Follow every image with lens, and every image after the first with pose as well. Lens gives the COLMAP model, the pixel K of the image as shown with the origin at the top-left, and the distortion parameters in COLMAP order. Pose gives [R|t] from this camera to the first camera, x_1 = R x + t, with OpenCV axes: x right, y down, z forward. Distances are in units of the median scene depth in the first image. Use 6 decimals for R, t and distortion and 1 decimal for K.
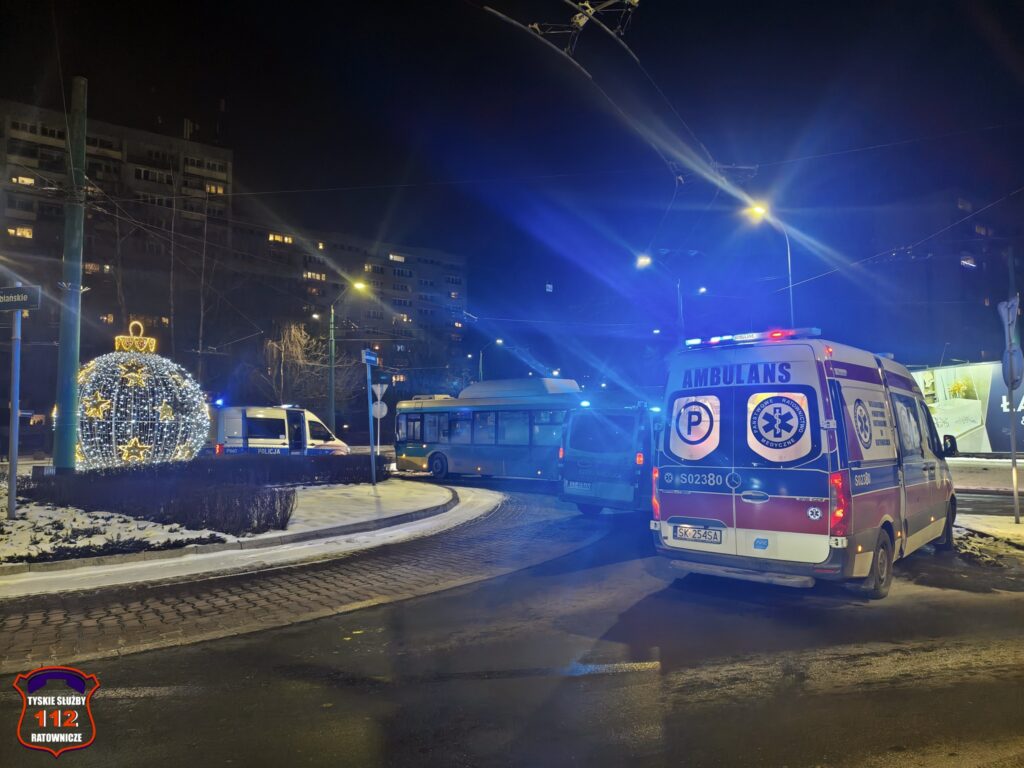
lens RADIAL K [[710.8, 0, 512.0], [0, 710.8, 384.0], [0, 0, 1]] dist [0.010957, -0.004225]
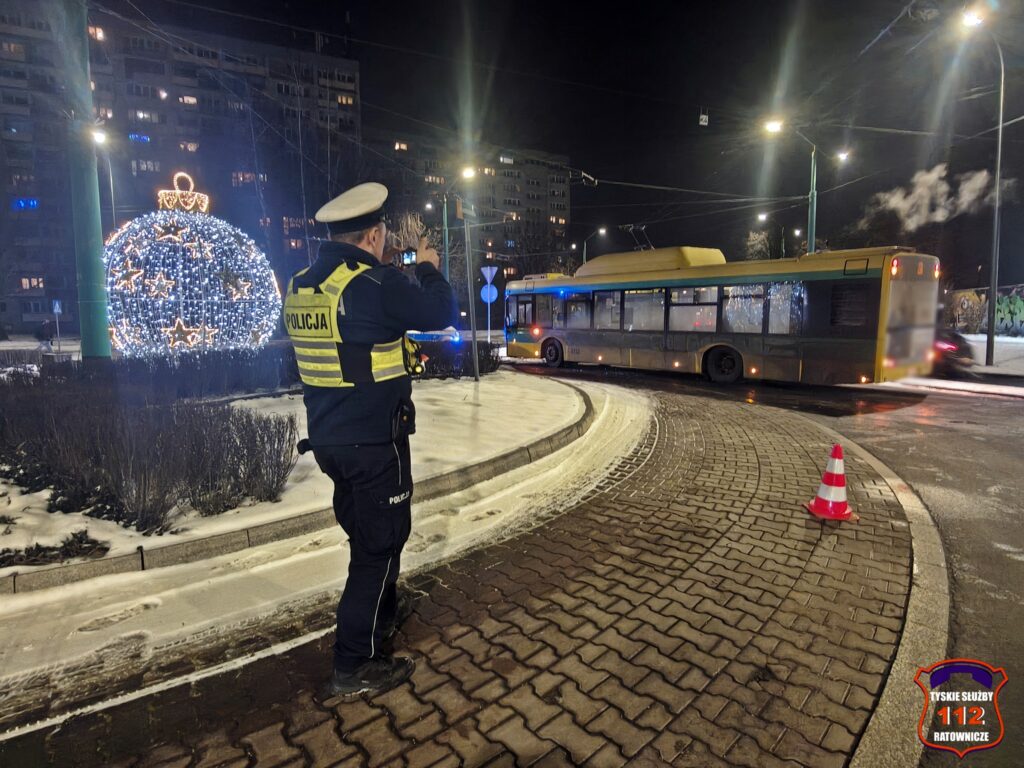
lens RADIAL K [[592.4, 0, 512.0], [0, 592.4, 384.0], [0, 0, 1]] dist [0.000287, -0.000570]
pose [[0.988179, 0.018746, -0.152153, -0.037253], [0.008182, 0.984632, 0.174449, 0.021315], [0.153085, -0.173632, 0.972840, 0.243984]]
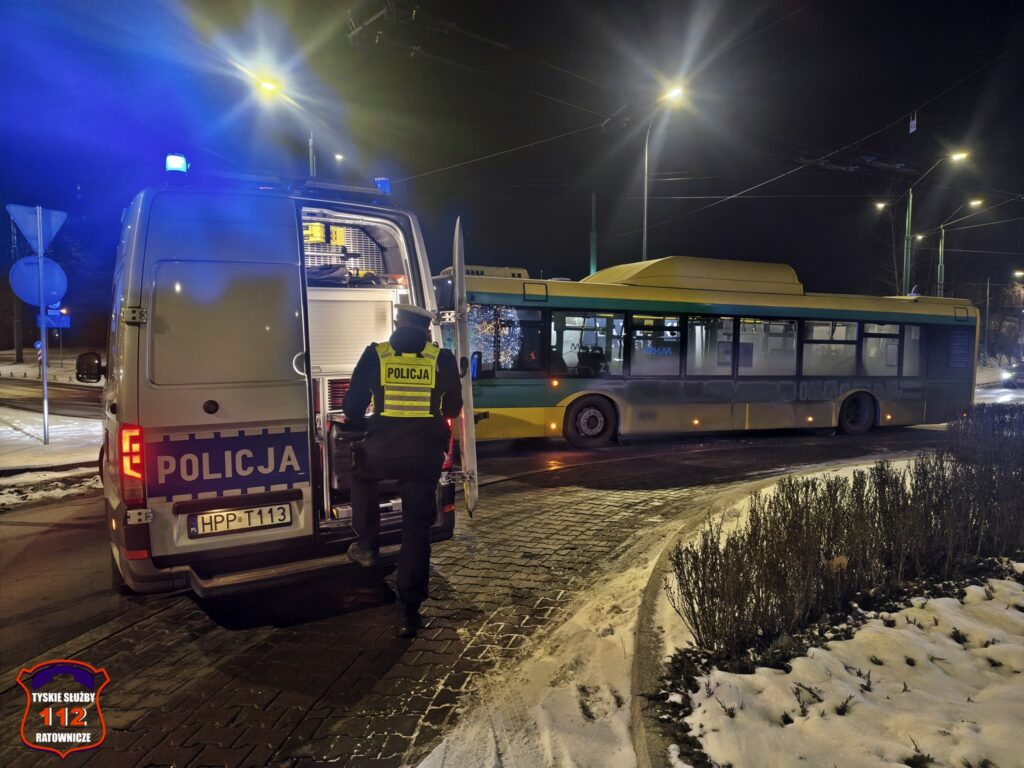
lens RADIAL K [[710.8, 0, 512.0], [0, 710.8, 384.0], [0, 0, 1]] dist [0.010957, -0.004225]
pose [[0.407833, -0.043407, 0.912024, -0.533483], [-0.075441, 0.993852, 0.081036, 0.051709], [-0.909935, -0.101853, 0.402051, 0.816738]]
